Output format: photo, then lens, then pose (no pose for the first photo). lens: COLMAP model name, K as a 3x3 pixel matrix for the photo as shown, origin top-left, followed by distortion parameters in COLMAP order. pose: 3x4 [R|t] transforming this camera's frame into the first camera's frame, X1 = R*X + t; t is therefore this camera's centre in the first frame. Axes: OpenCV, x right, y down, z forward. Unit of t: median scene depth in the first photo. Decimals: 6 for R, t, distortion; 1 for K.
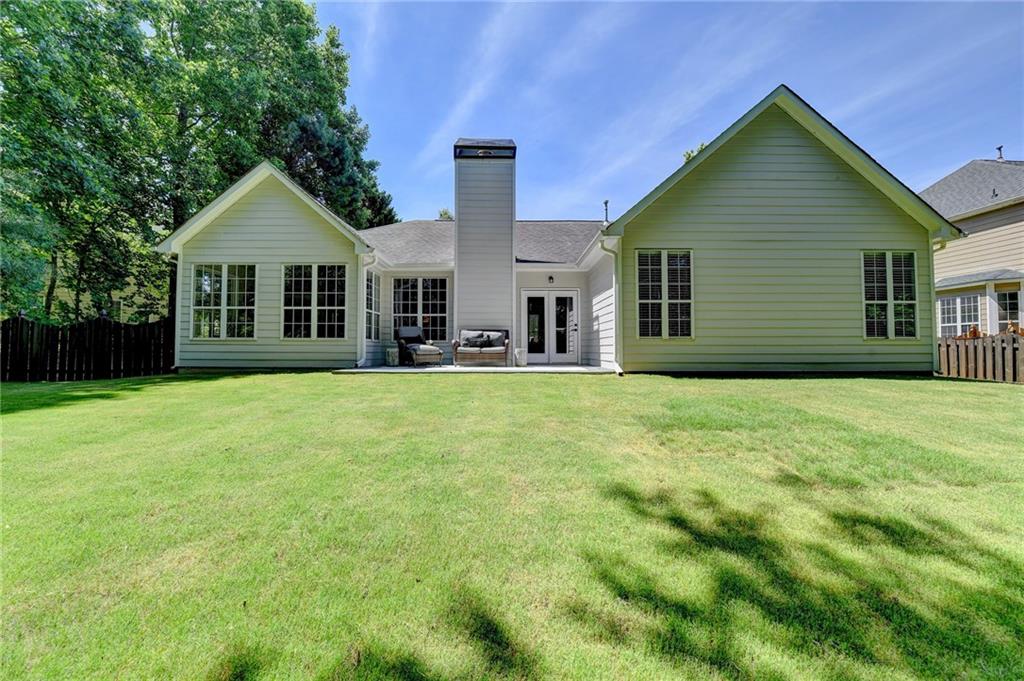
lens RADIAL K [[420.4, 0, 517.5], [0, 420.4, 336.1], [0, 0, 1]] dist [-0.010687, -0.000152]
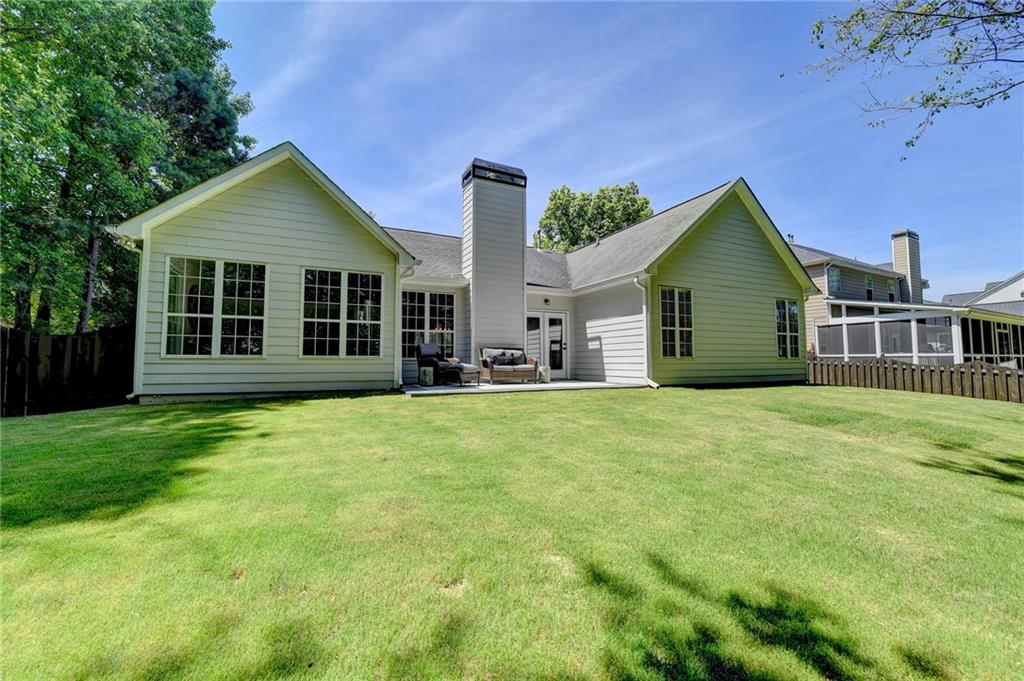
lens RADIAL K [[420.4, 0, 519.7], [0, 420.4, 337.2], [0, 0, 1]] dist [-0.010687, -0.000152]
pose [[0.901083, 0.022761, 0.433049, -0.527269], [-0.012079, 0.999552, -0.027401, -0.014672], [-0.433478, 0.019459, 0.900954, 0.058526]]
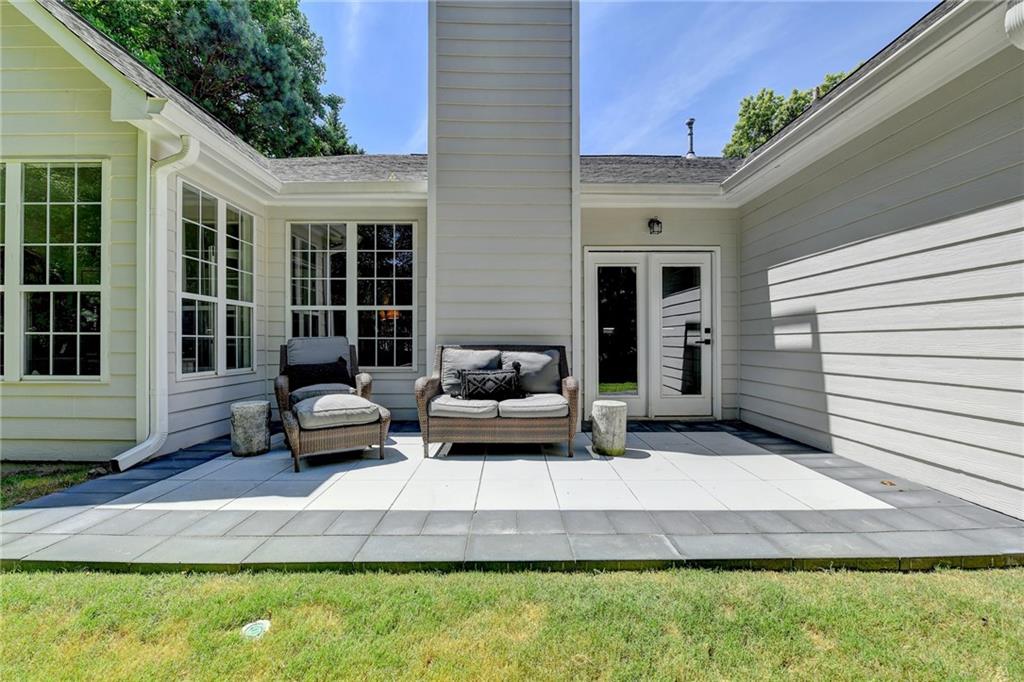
lens RADIAL K [[423.3, 0, 513.8], [0, 423.3, 340.8], [0, 0, 1]] dist [-0.009543, -0.000182]
pose [[0.999991, 0.000742, -0.004237, -0.073095], [-0.000620, 0.999585, 0.028800, -0.033950], [0.004256, -0.028797, 0.999576, 0.653377]]
